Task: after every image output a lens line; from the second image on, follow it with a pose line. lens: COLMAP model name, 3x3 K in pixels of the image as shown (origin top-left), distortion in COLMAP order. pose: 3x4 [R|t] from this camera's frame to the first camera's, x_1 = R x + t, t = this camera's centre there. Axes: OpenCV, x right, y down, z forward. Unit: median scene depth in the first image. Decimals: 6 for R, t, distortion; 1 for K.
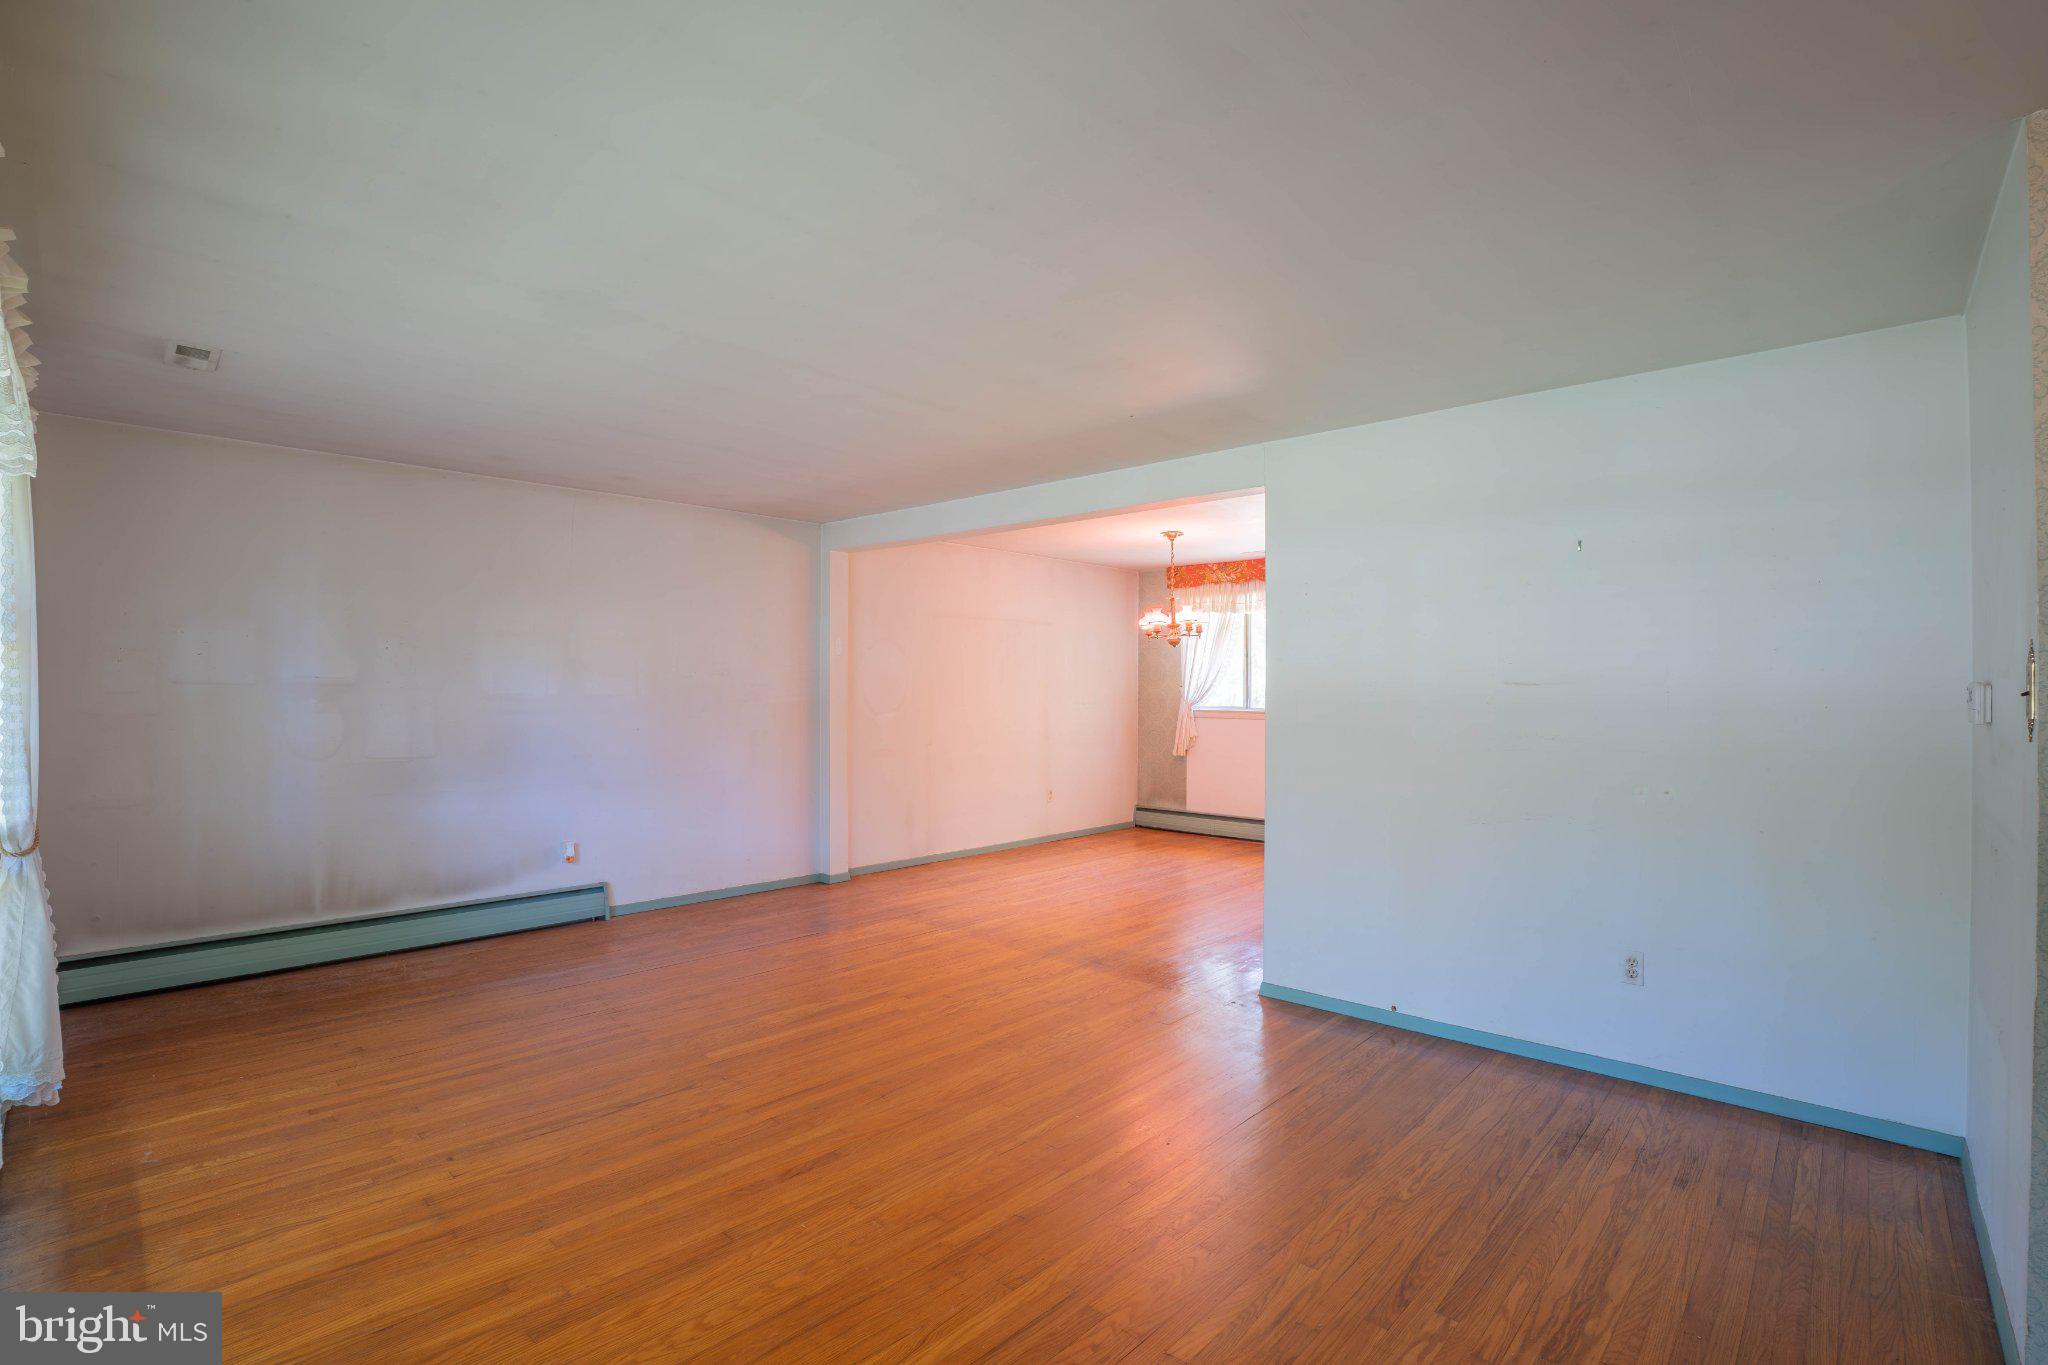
lens RADIAL K [[947.2, 0, 1024.0], [0, 947.2, 682.5], [0, 0, 1]] dist [-0.069686, 0.020333]
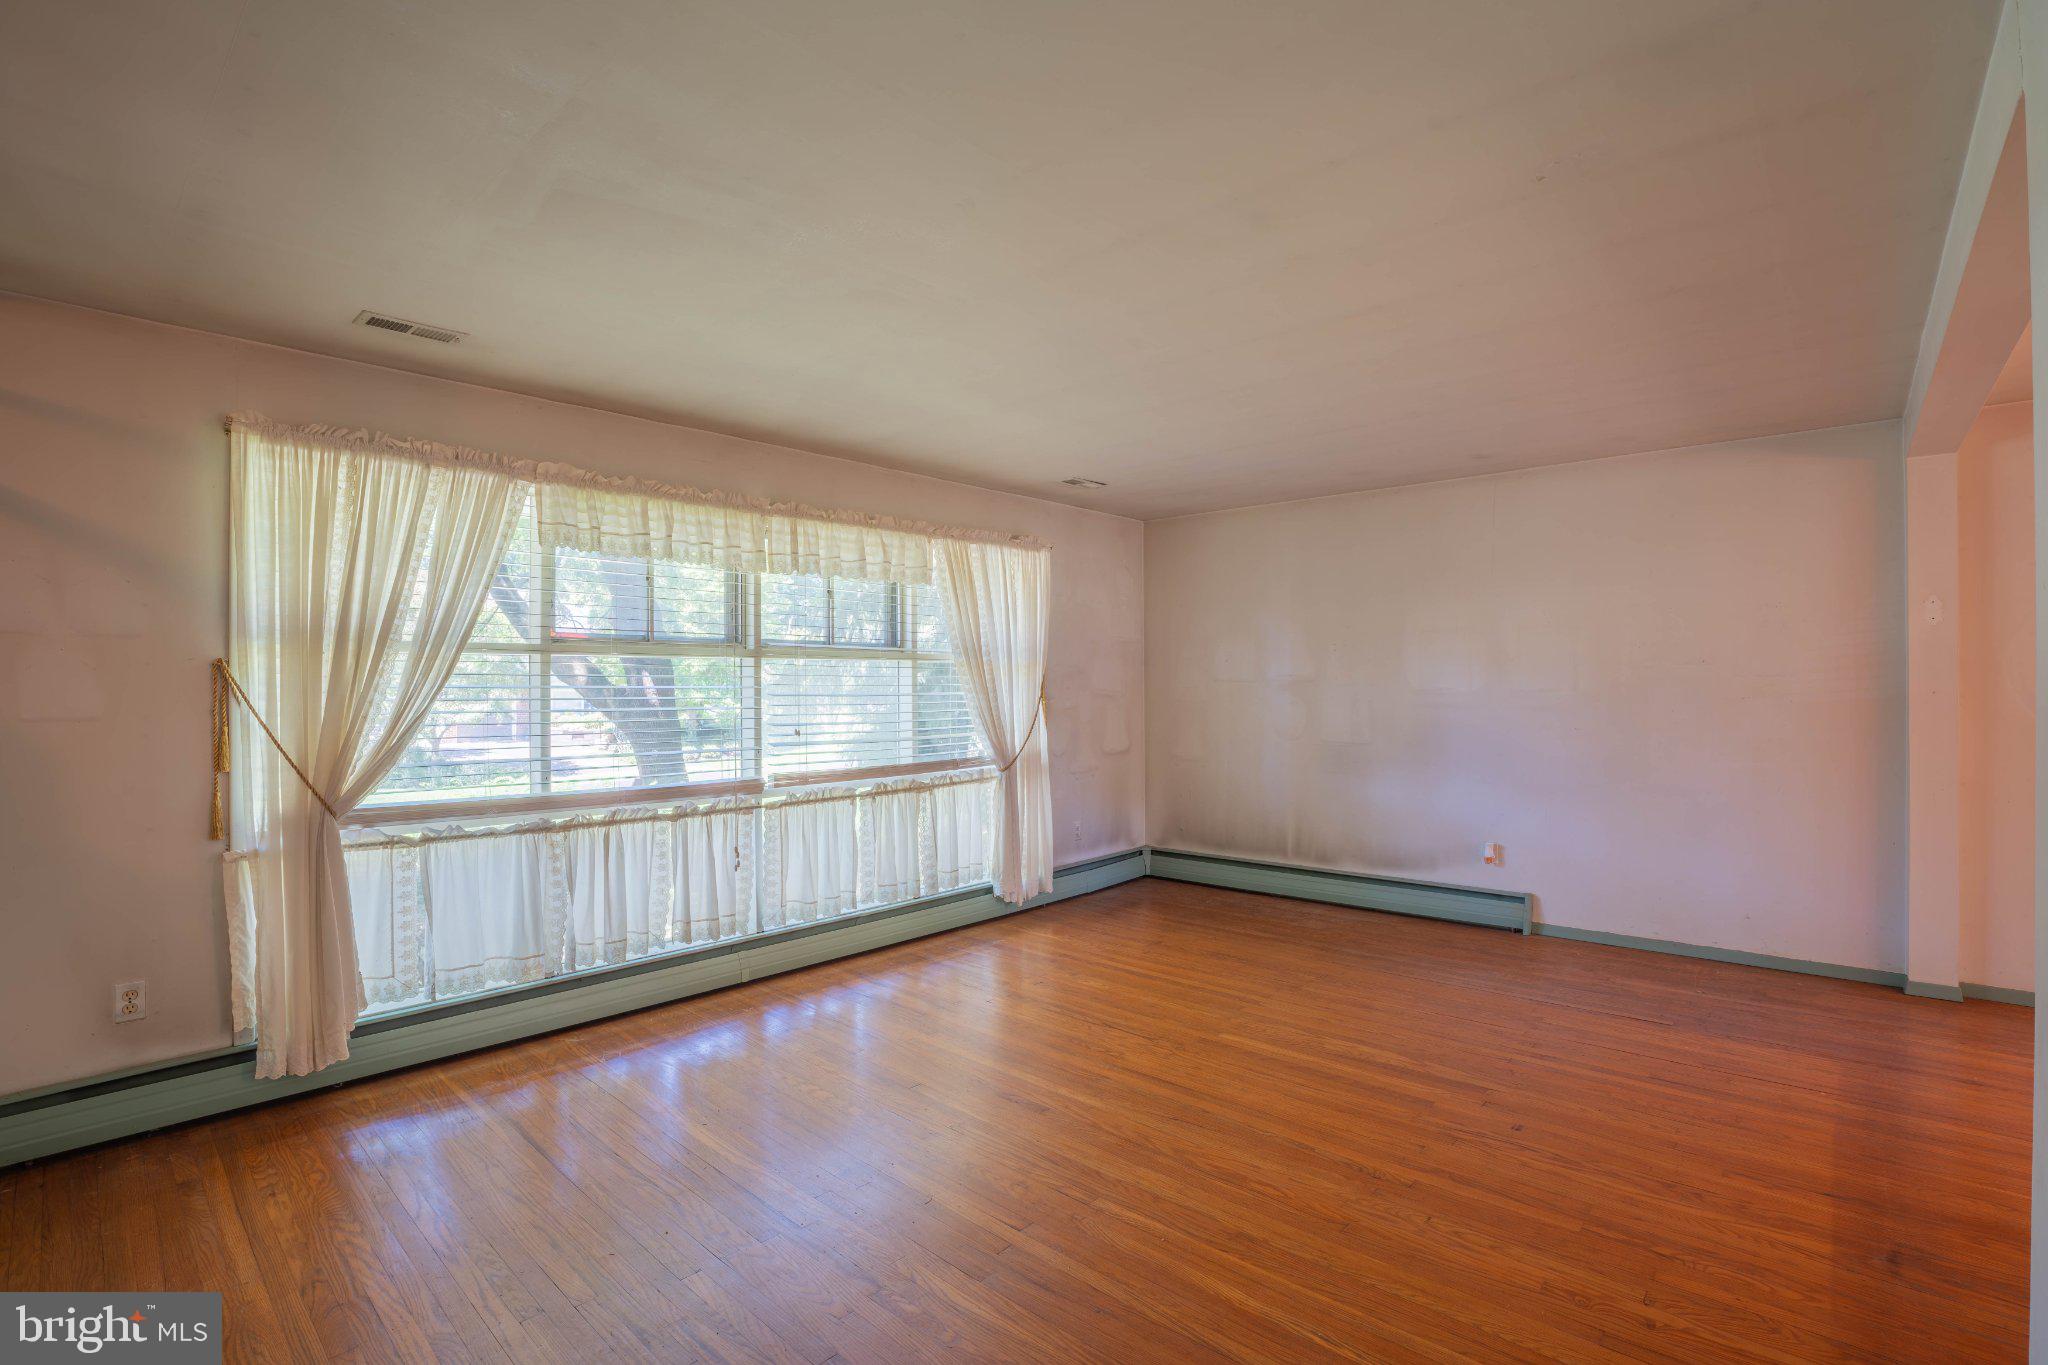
lens RADIAL K [[947.2, 0, 1024.0], [0, 947.2, 682.5], [0, 0, 1]] dist [-0.069686, 0.020333]
pose [[0.018294, -0.008196, -0.999799, 0.553989], [0.008302, 0.999933, -0.008045, 0.012398], [0.999798, -0.008153, 0.018361, 0.602851]]
